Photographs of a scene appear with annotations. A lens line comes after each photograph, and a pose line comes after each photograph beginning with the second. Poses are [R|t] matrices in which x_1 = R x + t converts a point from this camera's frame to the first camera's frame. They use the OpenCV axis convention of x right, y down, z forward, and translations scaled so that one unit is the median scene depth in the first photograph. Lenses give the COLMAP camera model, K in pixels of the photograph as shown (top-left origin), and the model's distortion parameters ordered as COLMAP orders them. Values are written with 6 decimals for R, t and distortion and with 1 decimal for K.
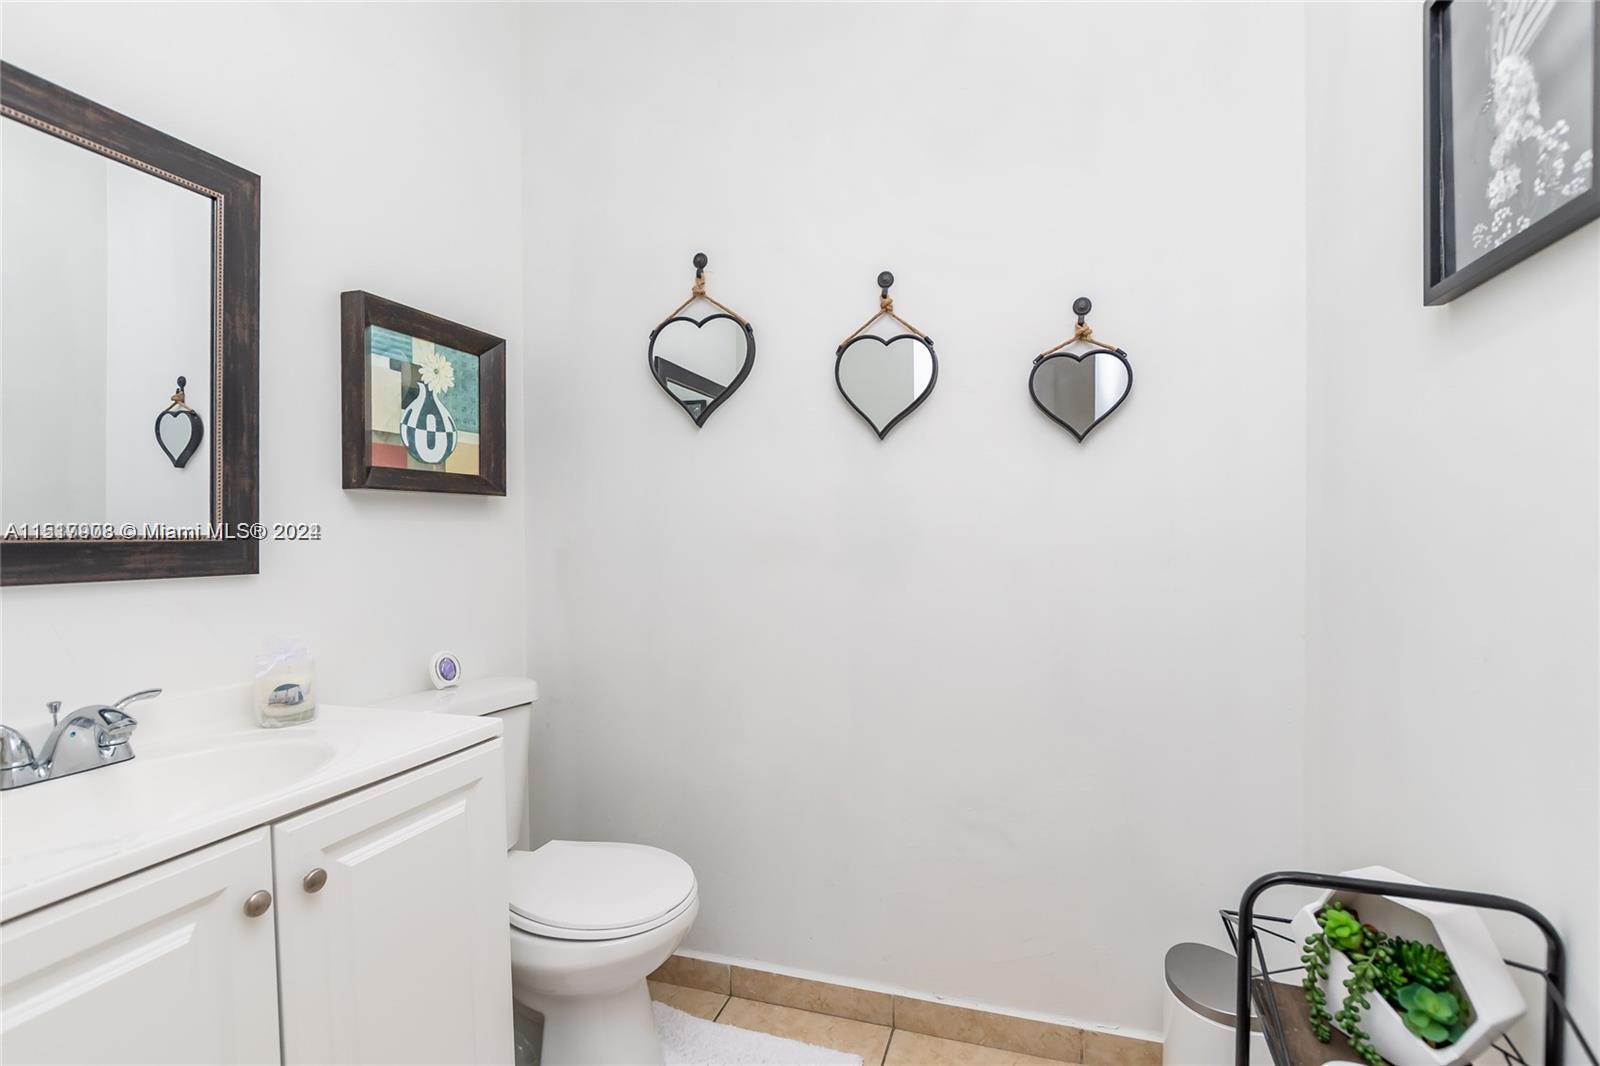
lens RADIAL K [[778.5, 0, 796.8], [0, 778.5, 531.9], [0, 0, 1]] dist [-0.004624, -0.000806]
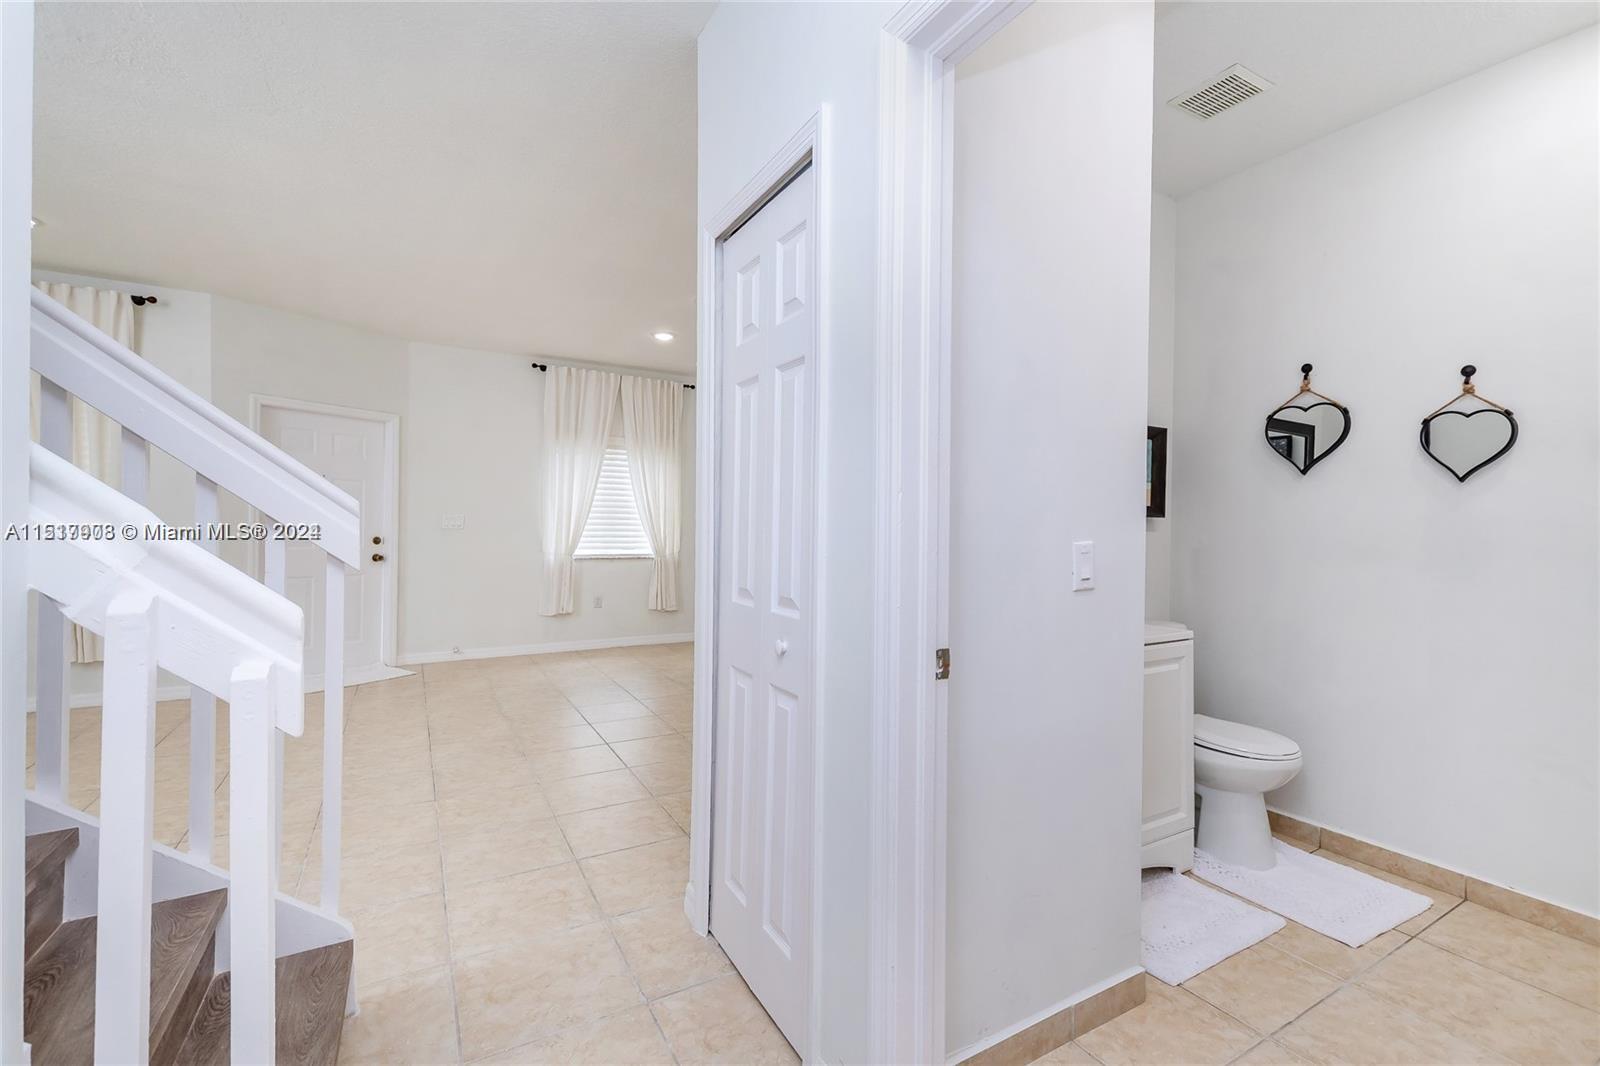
lens RADIAL K [[691.1, 0, 804.8], [0, 691.1, 525.0], [0, 0, 1]] dist [0.001430, -0.000198]
pose [[0.764446, 0.017504, -0.644450, 0.005792], [-0.025598, 0.999667, -0.003213, -0.004715], [0.644179, 0.018953, 0.764640, -0.742065]]
